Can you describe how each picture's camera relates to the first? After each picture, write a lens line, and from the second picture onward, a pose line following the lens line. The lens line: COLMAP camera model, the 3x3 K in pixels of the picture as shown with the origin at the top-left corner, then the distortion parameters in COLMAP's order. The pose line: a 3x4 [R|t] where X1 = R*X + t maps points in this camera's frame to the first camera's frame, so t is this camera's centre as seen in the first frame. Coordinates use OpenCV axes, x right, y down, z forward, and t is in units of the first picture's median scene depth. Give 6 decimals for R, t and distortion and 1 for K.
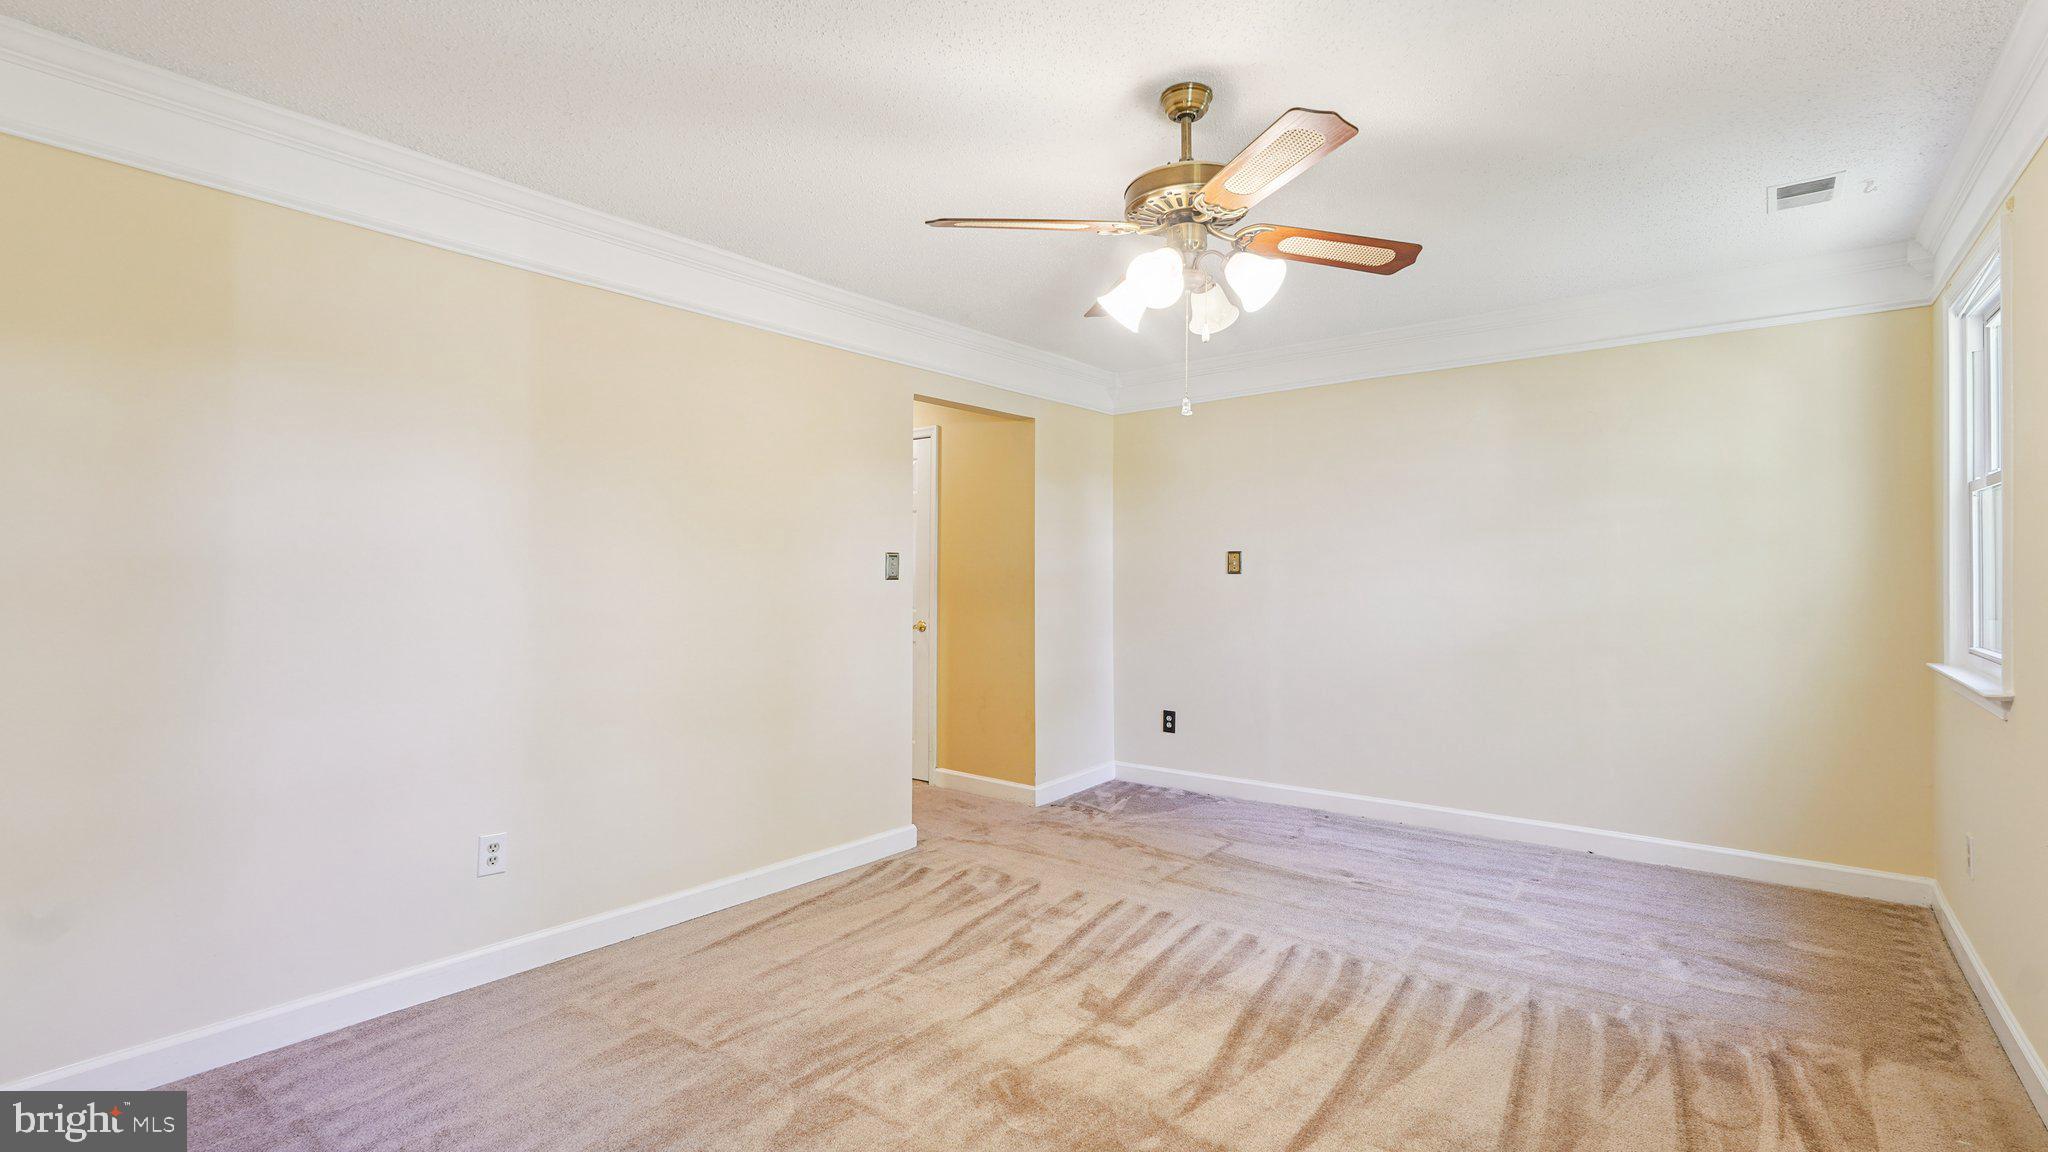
lens RADIAL K [[914.5, 0, 1029.8], [0, 914.5, 576.4], [0, 0, 1]] dist [-0.010563, 0.005676]
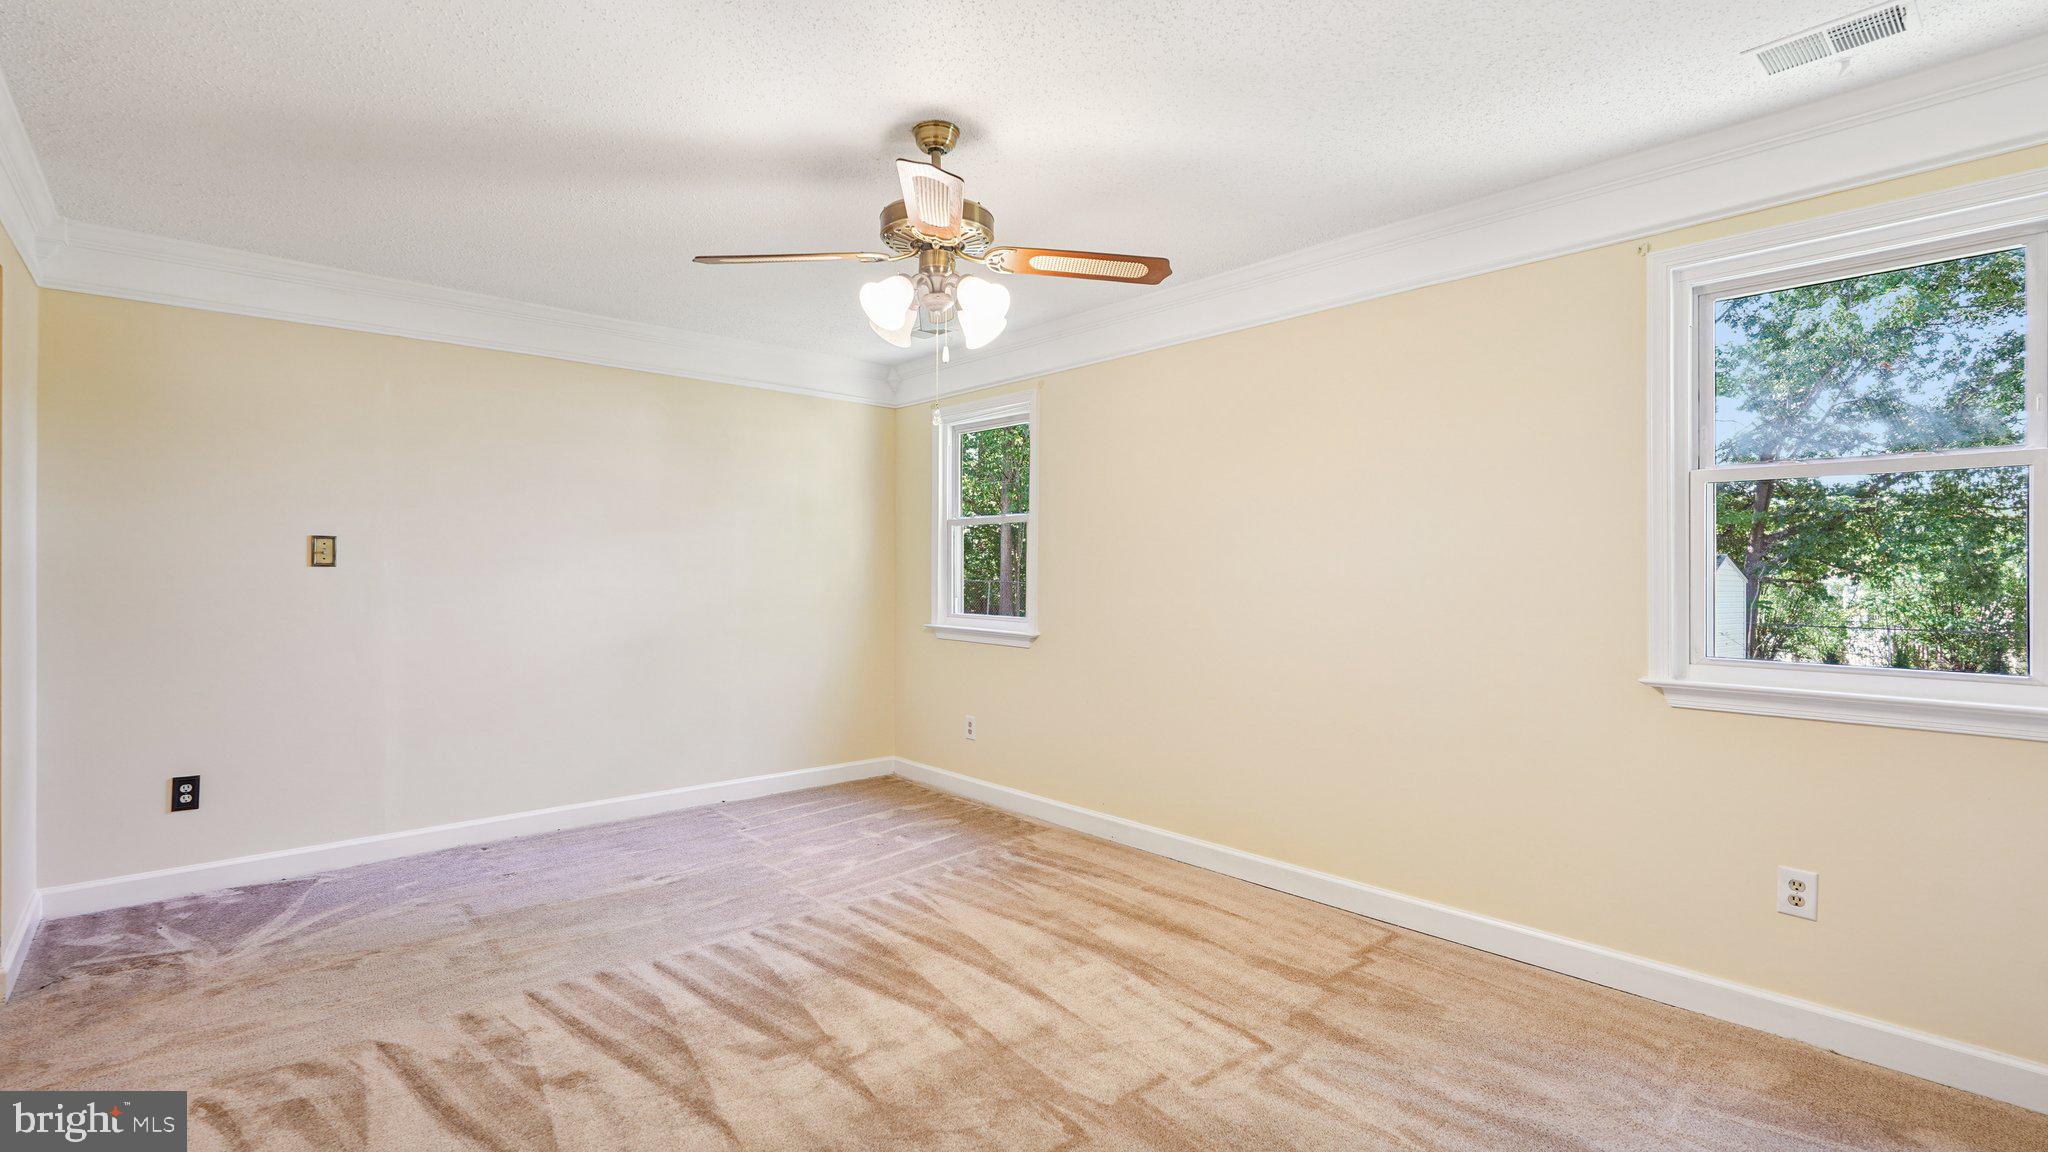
lens RADIAL K [[914.5, 0, 1029.1], [0, 914.5, 576.7], [0, 0, 1]] dist [-0.010563, 0.005676]
pose [[0.167207, -0.001217, 0.985921, -0.692284], [-0.004636, 0.999987, 0.002021, 0.002070], [-0.985911, -0.004909, 0.167199, 0.546929]]
